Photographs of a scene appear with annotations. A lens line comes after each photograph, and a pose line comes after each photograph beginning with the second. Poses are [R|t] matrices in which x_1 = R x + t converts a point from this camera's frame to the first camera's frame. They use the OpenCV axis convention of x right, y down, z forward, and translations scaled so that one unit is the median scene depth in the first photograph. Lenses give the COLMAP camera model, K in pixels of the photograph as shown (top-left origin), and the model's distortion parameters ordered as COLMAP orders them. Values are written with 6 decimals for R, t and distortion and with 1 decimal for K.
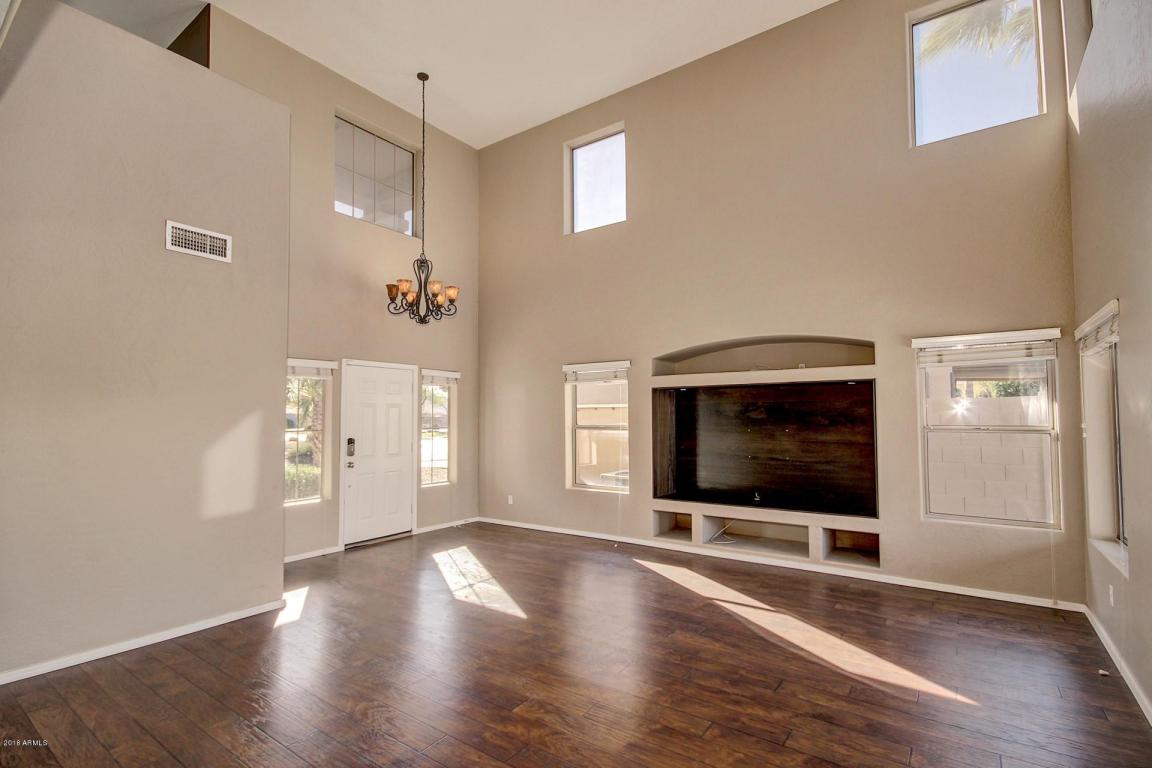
lens RADIAL K [[540.3, 0, 574.4], [0, 540.3, 398.5], [0, 0, 1]] dist [0.002208, 0.000230]
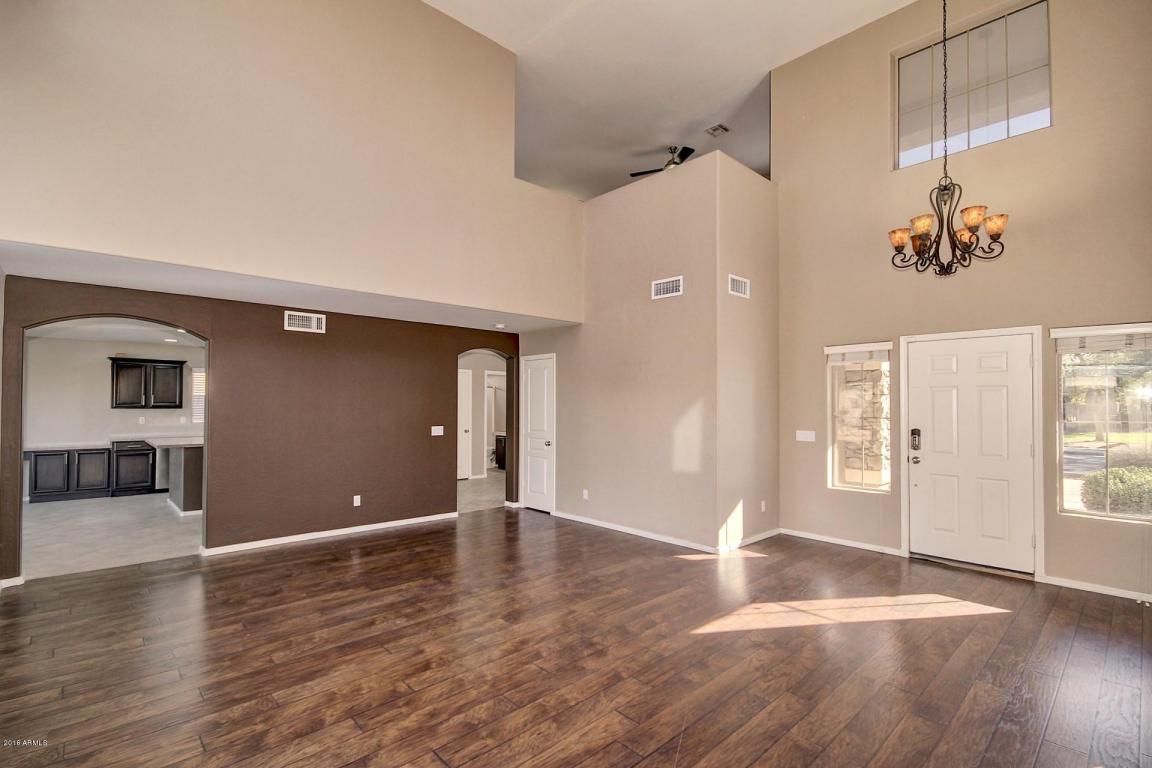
lens RADIAL K [[540.3, 0, 574.4], [0, 540.3, 398.5], [0, 0, 1]] dist [0.002208, 0.000230]
pose [[-0.202996, -0.006868, -0.979156, 0.645726], [0.032737, 0.999369, -0.013797, 0.025114], [0.978632, -0.034855, -0.202643, 0.805074]]
